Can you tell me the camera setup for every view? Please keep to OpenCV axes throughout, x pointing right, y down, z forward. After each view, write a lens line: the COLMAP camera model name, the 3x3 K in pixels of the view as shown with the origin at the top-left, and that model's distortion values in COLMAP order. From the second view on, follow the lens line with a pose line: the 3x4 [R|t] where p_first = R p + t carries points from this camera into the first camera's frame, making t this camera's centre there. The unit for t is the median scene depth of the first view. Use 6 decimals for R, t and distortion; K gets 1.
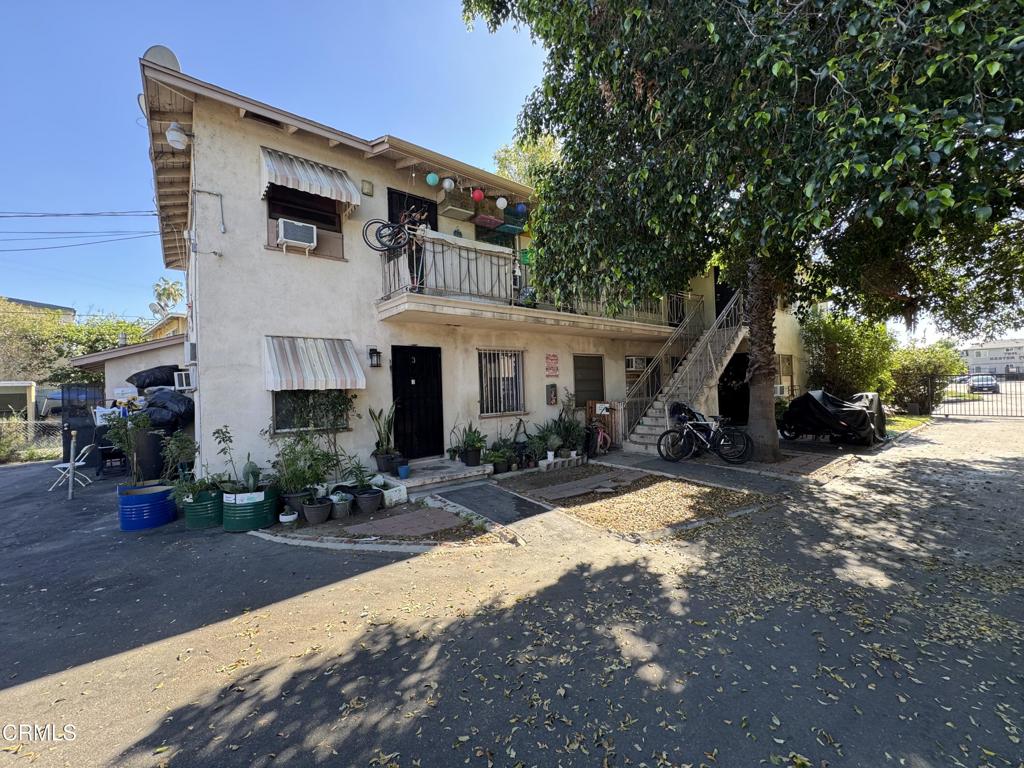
lens RADIAL K [[414.5, 0, 512.0], [0, 414.5, 384.0], [0, 0, 1]] dist [0.000589, 0.000050]
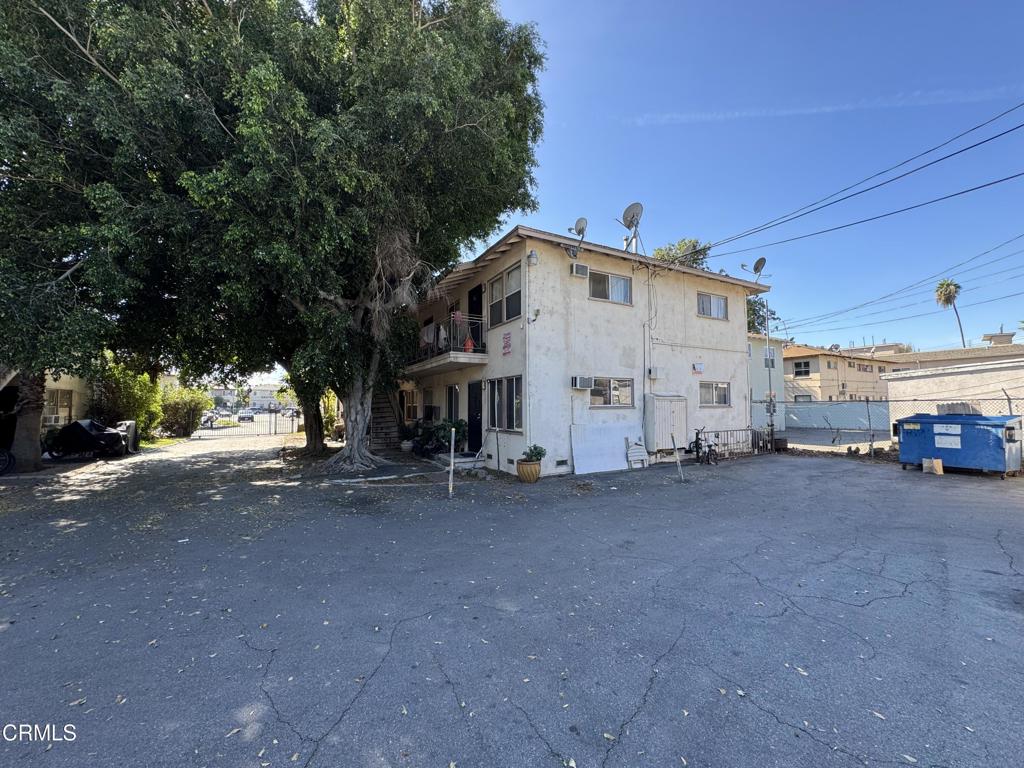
lens RADIAL K [[408.4, 0, 510.5], [0, 408.4, 383.4], [0, 0, 1]] dist [0.000806, 0.000090]
pose [[0.184022, 0.086309, 0.979125, -0.331635], [-0.013453, 0.996265, -0.085292, -0.007319], [-0.982830, 0.002523, 0.184496, -0.616422]]
